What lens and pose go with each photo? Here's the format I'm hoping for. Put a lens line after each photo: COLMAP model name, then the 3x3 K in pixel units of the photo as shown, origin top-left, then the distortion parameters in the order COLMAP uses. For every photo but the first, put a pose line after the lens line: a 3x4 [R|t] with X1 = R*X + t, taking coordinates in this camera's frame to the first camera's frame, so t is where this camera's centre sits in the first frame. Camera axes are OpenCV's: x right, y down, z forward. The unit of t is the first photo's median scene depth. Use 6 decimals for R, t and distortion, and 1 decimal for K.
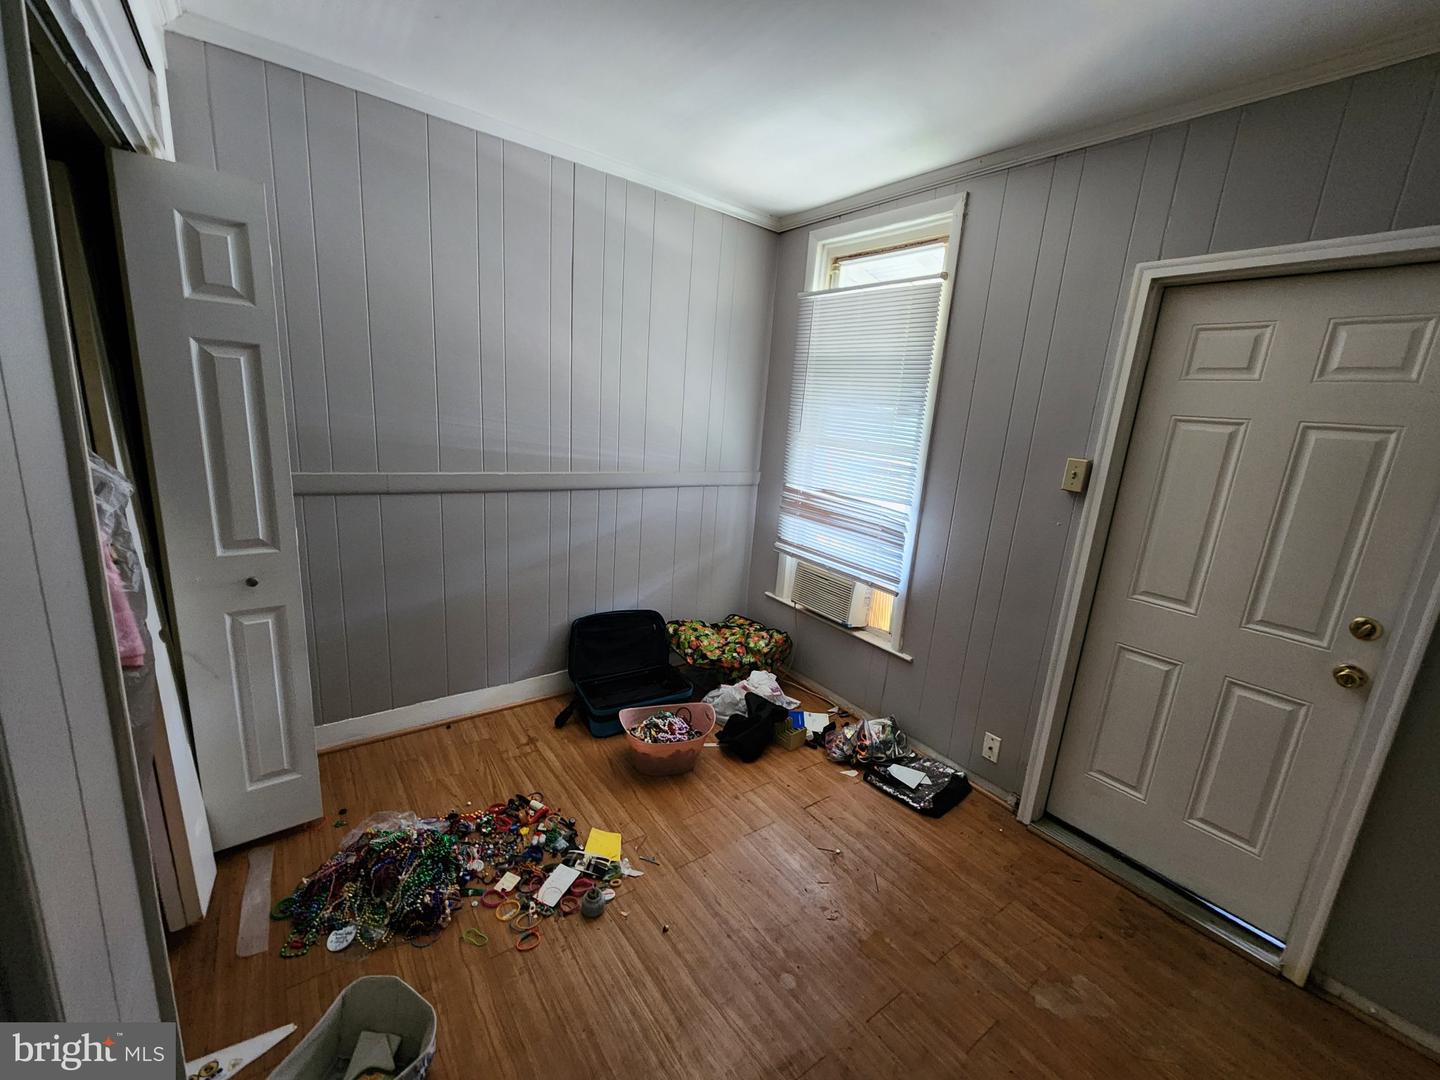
lens RADIAL K [[591.2, 0, 720.0], [0, 591.2, 540.0], [0, 0, 1]] dist [0.000311, 0.000283]
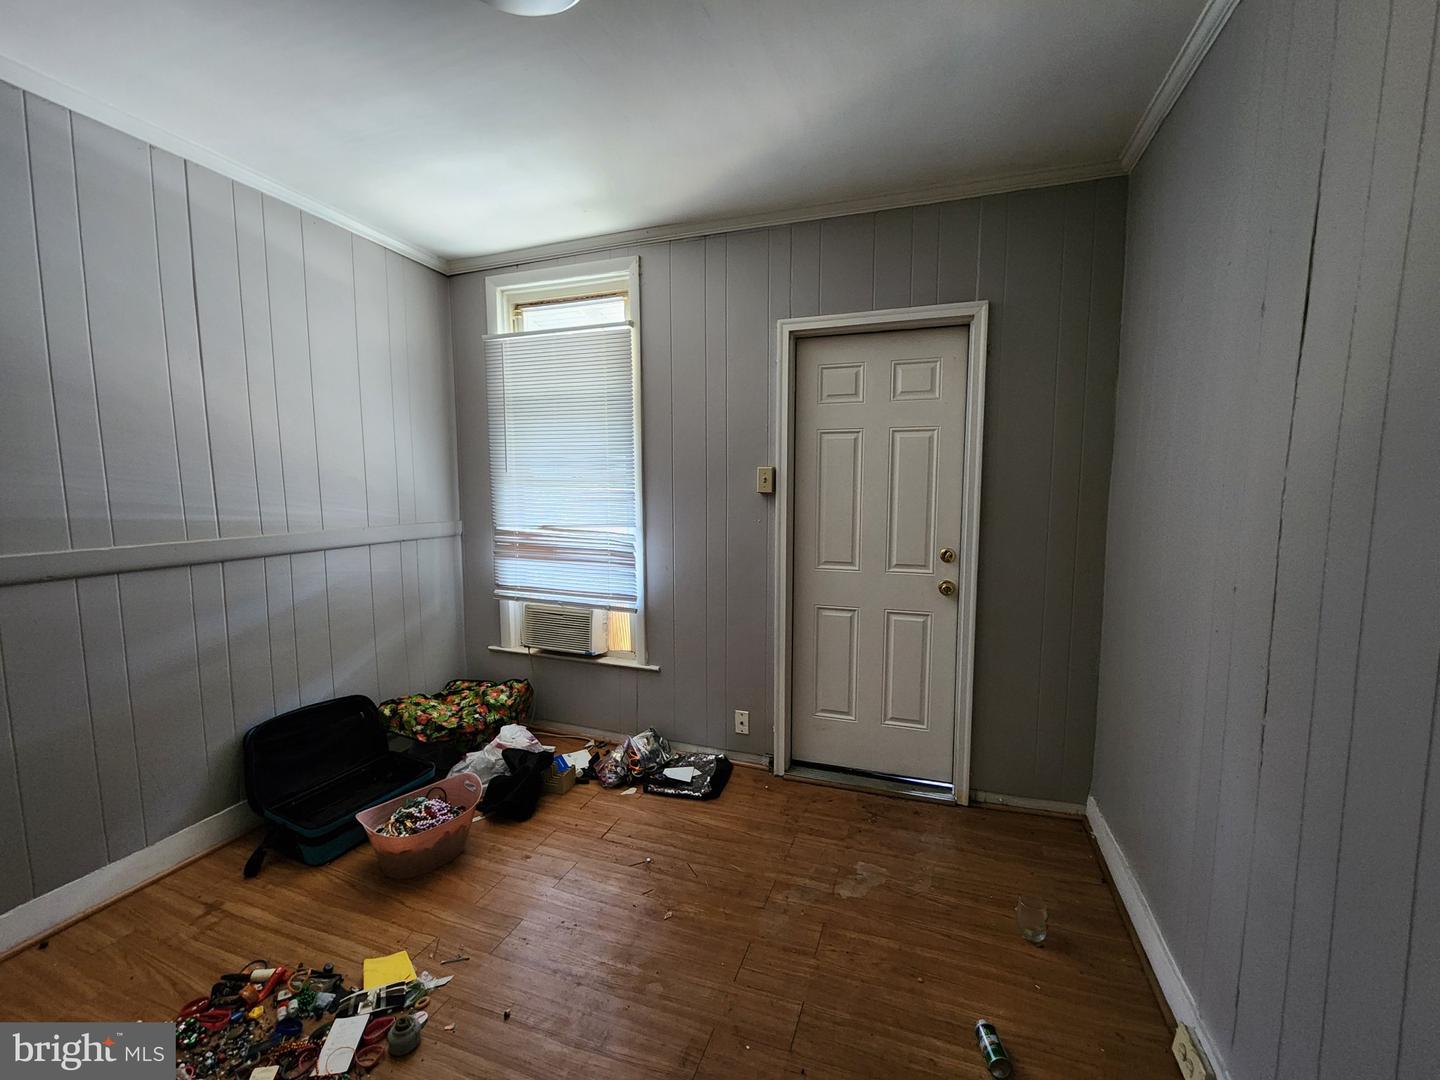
lens RADIAL K [[595.6, 0, 720.0], [0, 595.6, 540.0], [0, 0, 1]] dist [-0.003396, -0.000143]
pose [[0.830082, -0.125081, 0.543433, -0.145054], [0.181224, 0.982131, -0.050760, 0.049392], [-0.527373, 0.140618, 0.837917, 0.004633]]
